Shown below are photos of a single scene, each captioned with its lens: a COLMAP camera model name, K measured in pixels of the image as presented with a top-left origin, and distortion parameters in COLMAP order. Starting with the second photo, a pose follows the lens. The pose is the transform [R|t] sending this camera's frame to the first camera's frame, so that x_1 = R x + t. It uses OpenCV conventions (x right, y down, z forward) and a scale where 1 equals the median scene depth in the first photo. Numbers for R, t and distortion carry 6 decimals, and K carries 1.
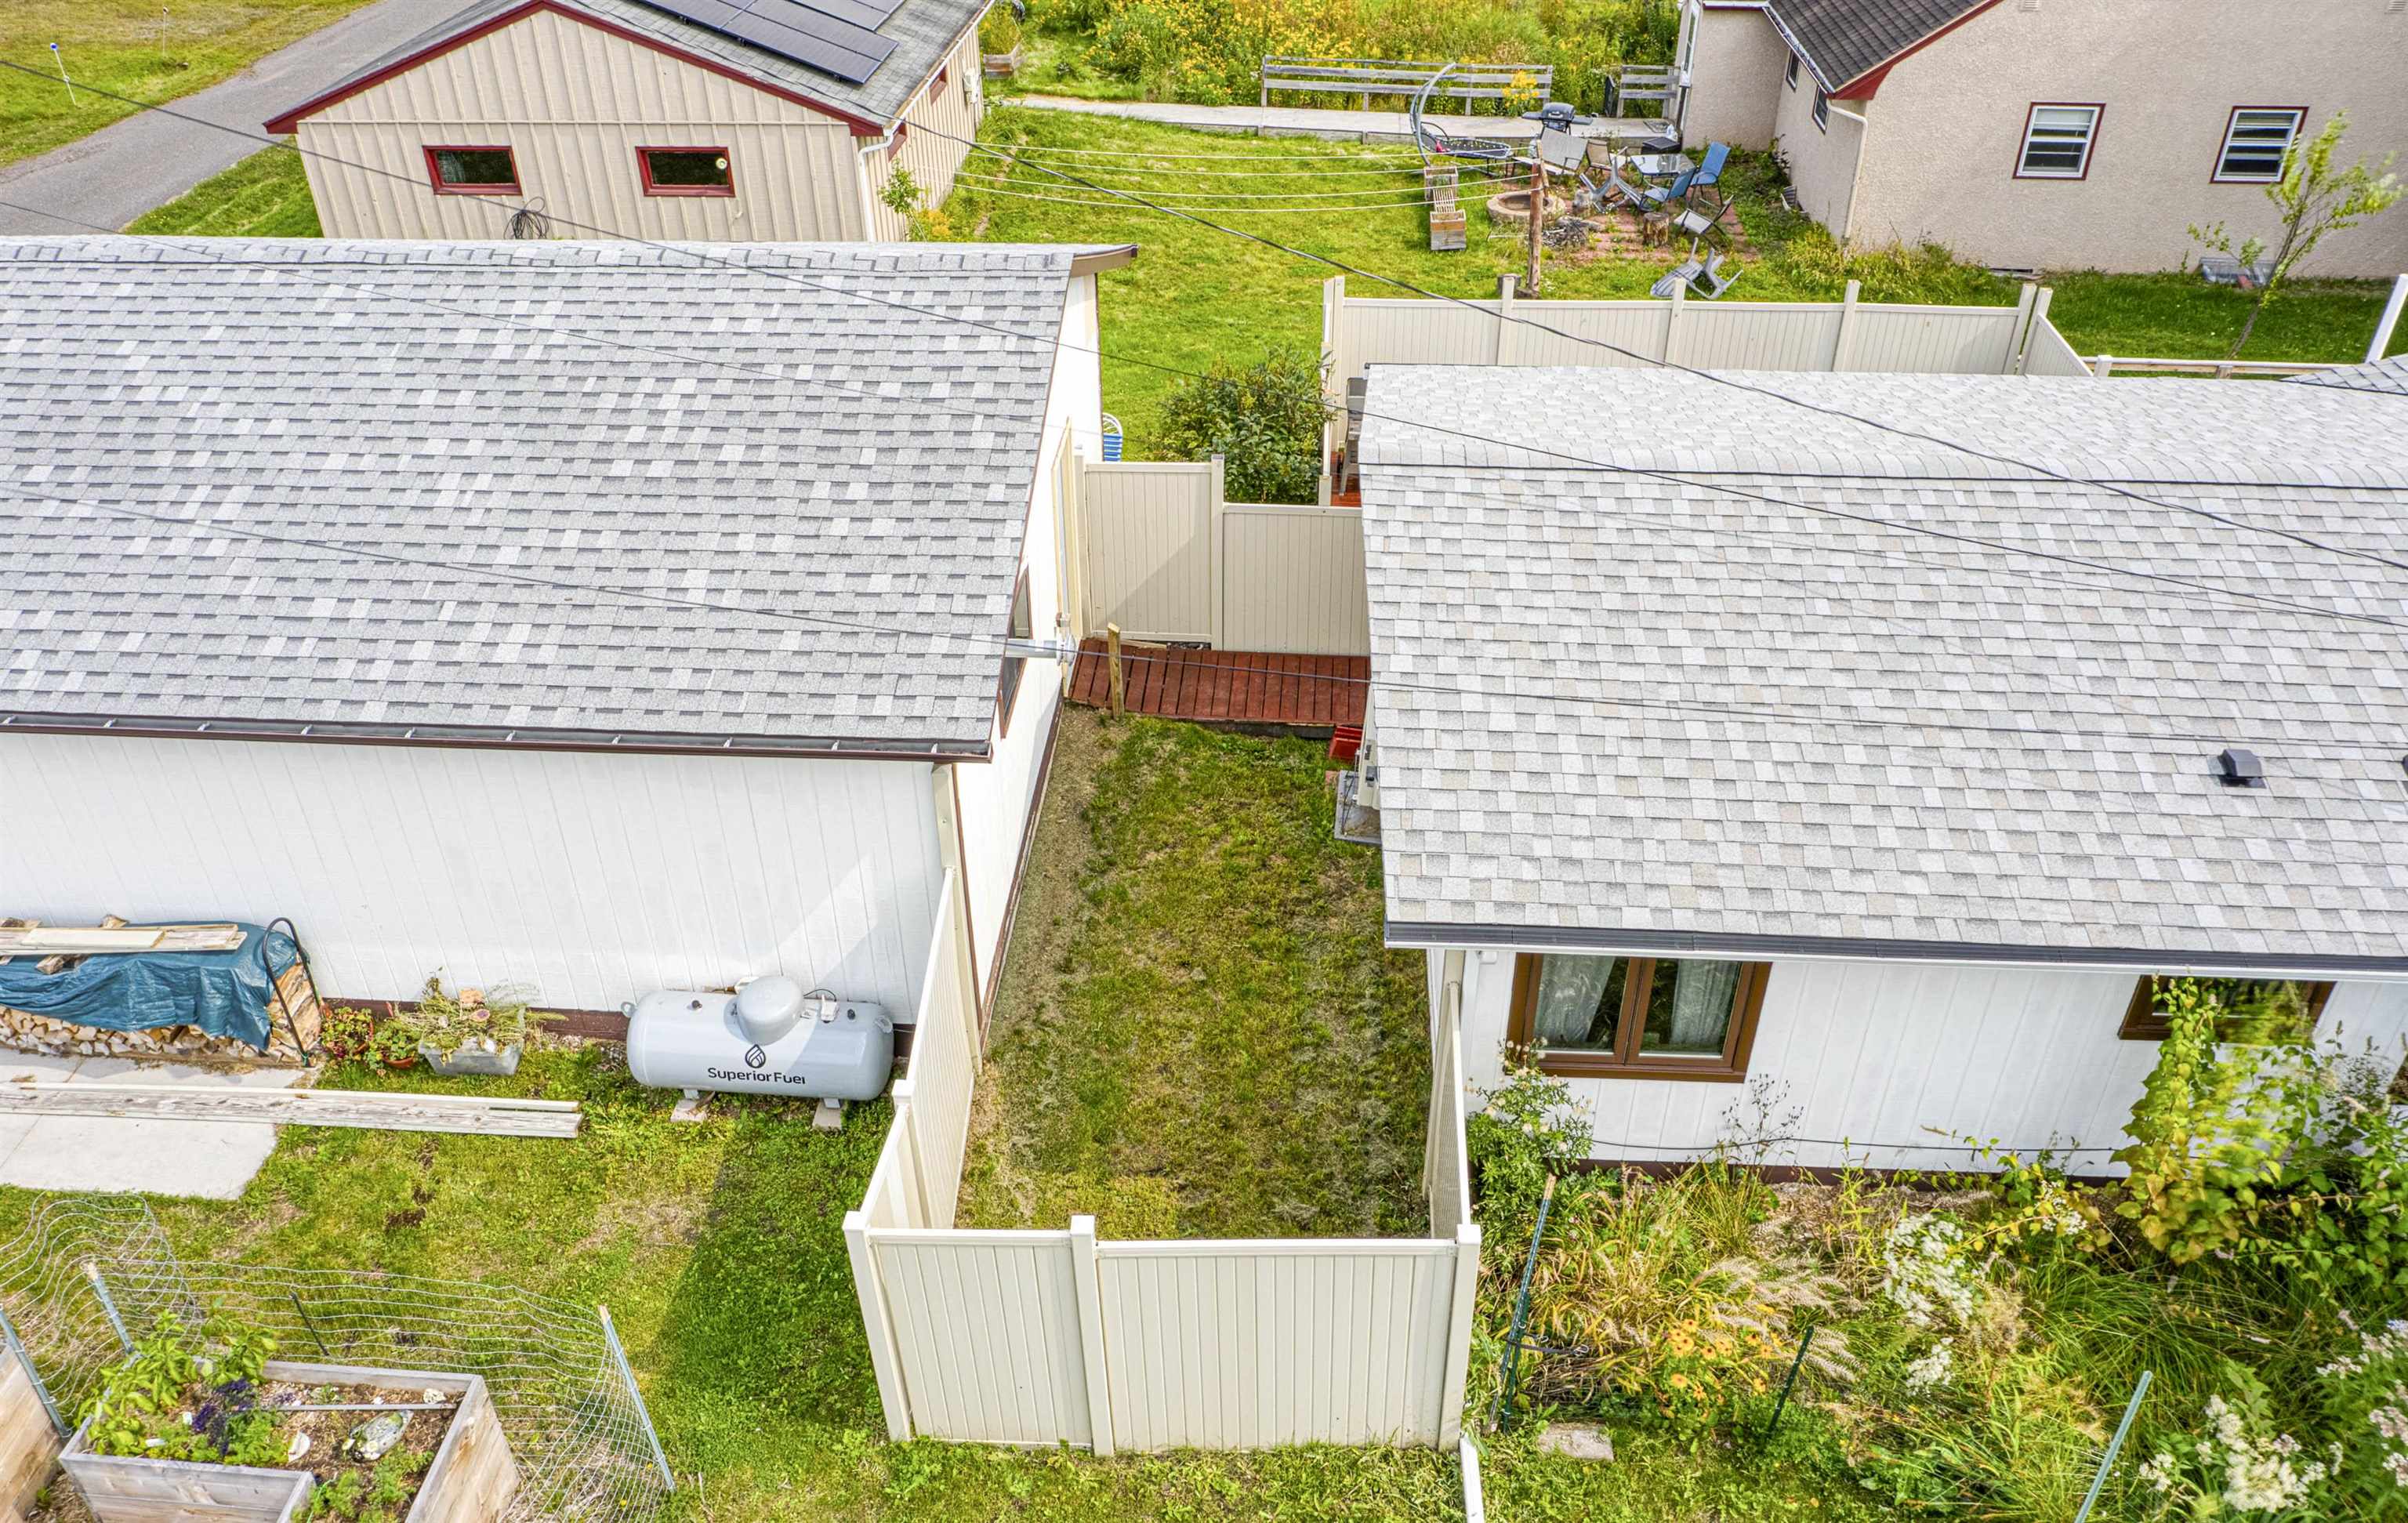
lens RADIAL K [[1769.9, 0, 1175.6], [0, 1769.9, 810.8], [0, 0, 1]] dist [-0.023186, -0.006370]
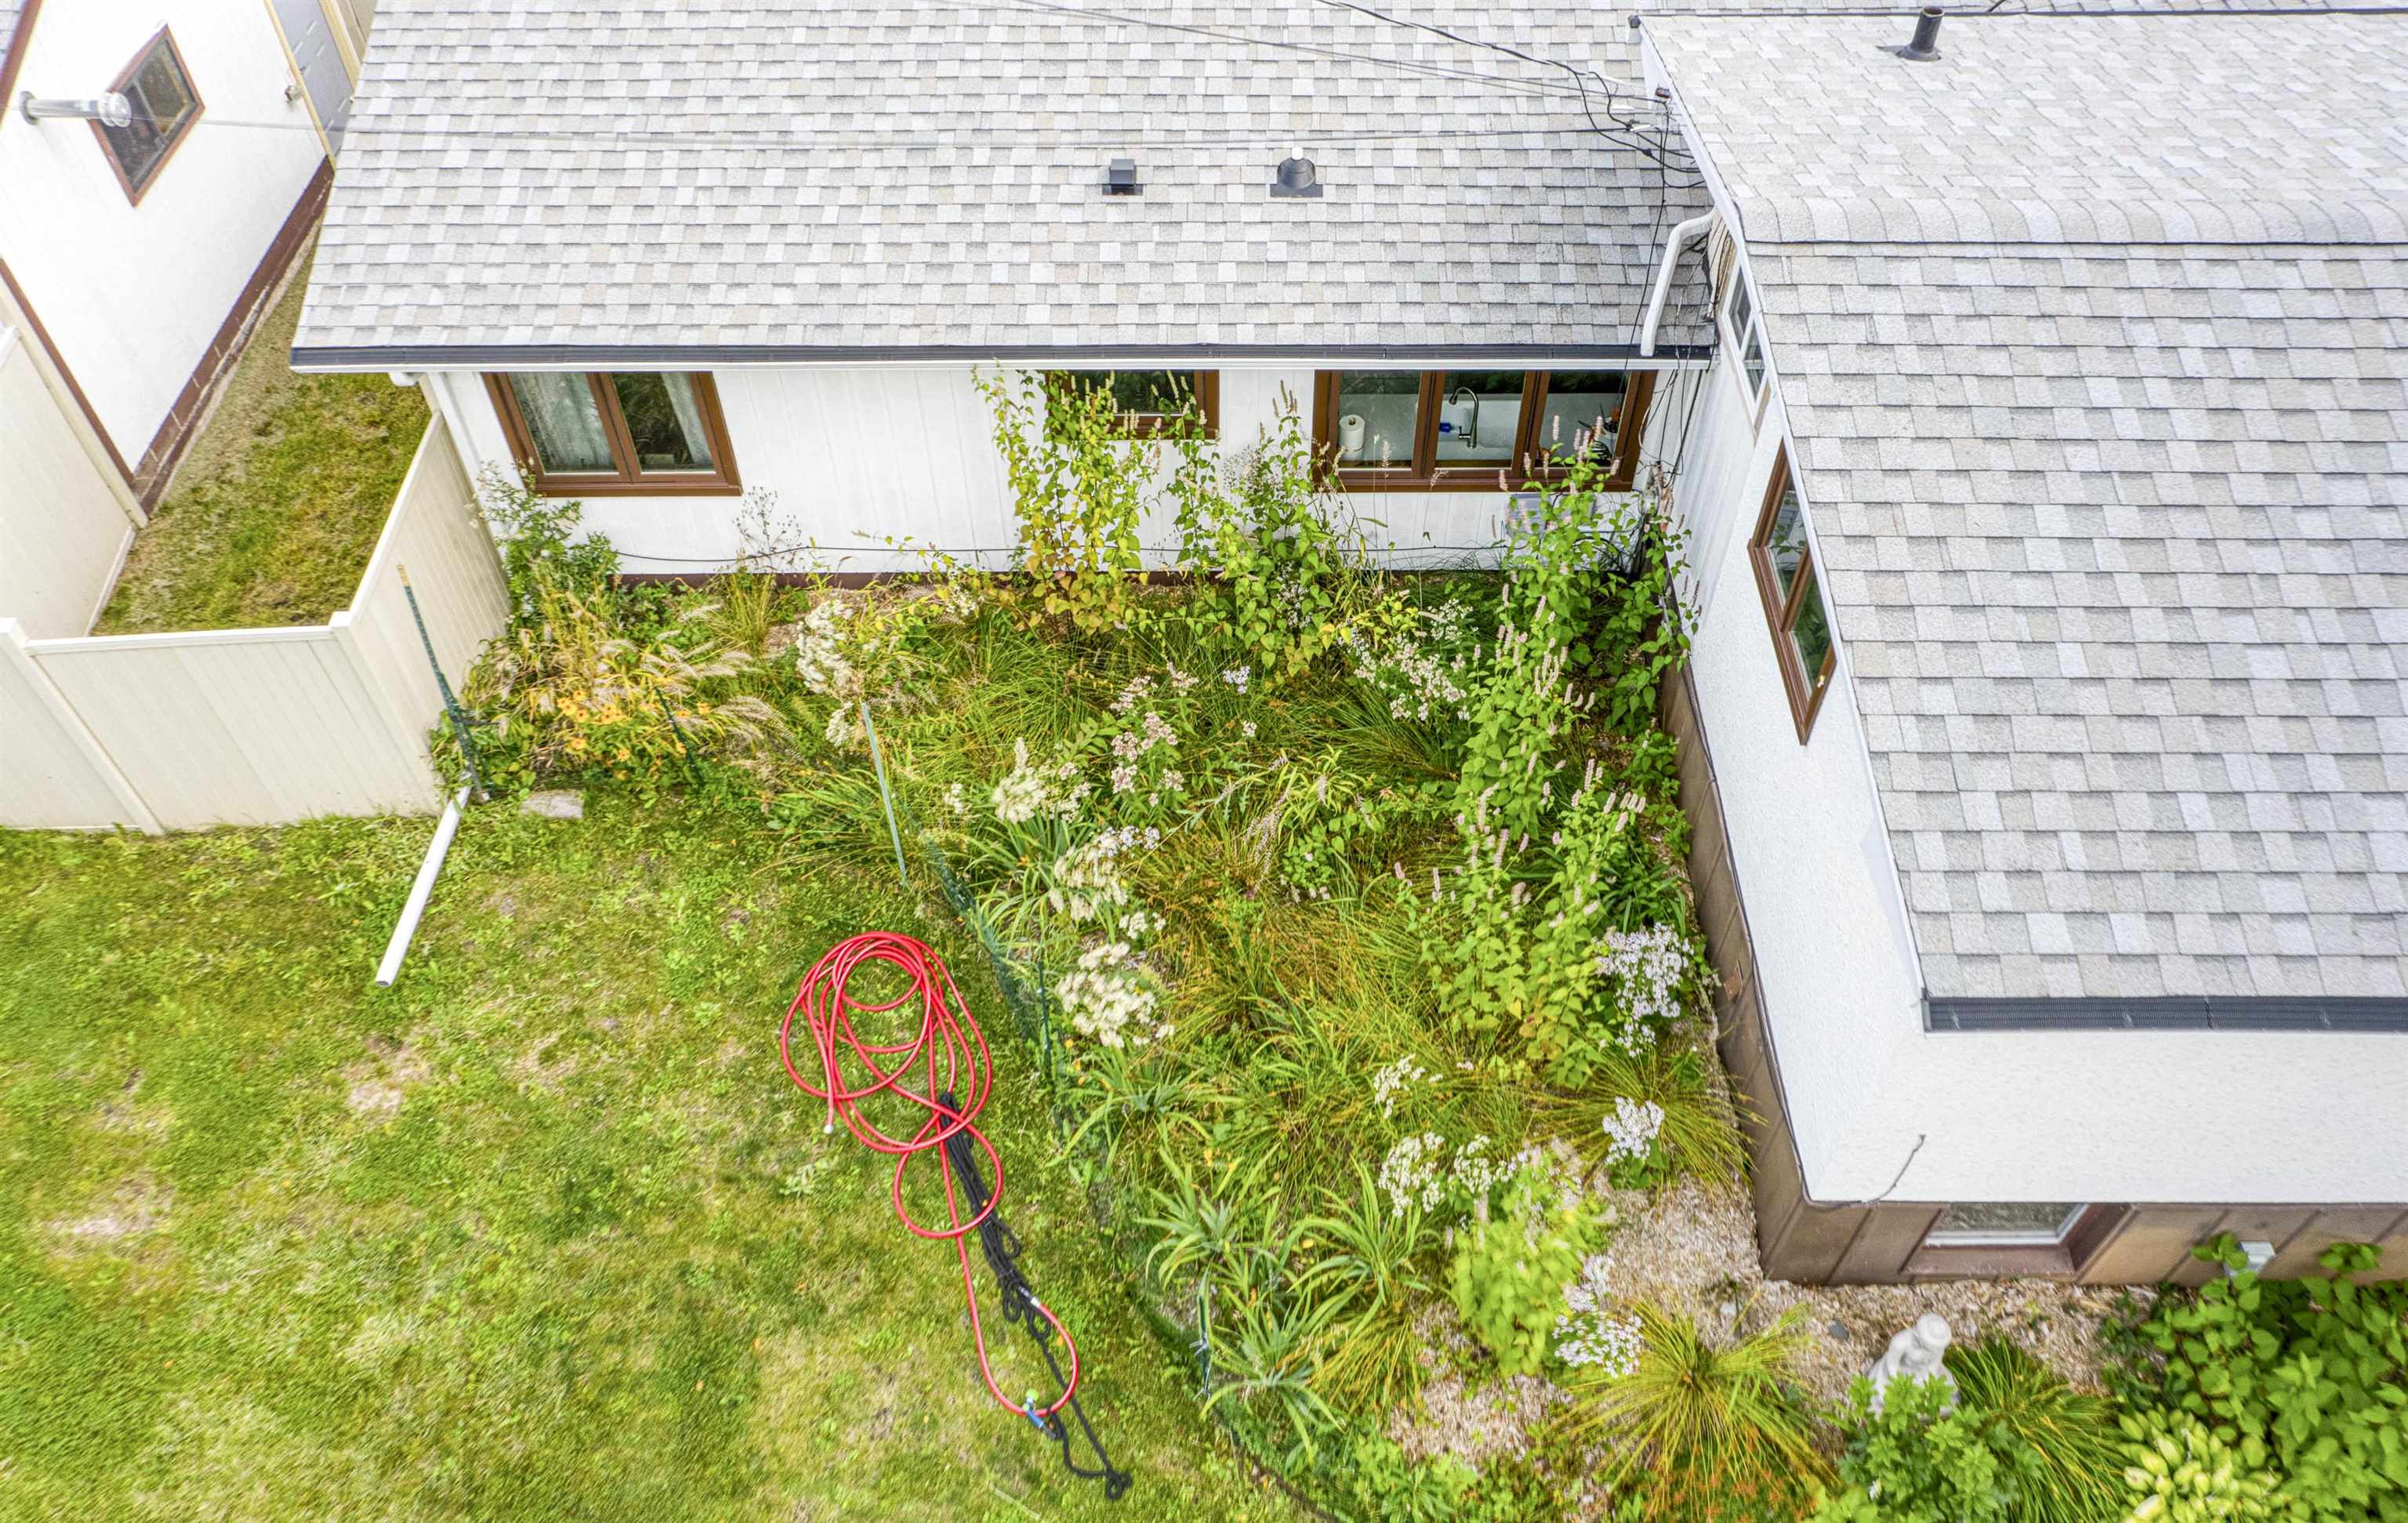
lens RADIAL K [[1769.9, 0, 1216.7], [0, 1769.9, 803.2], [0, 0, 1]] dist [-0.023186, -0.006370]
pose [[0.997895, -0.045949, 0.045758, 0.579339], [0.032950, 0.967035, 0.252502, 0.073408], [-0.055852, -0.250463, 0.966514, -0.143465]]
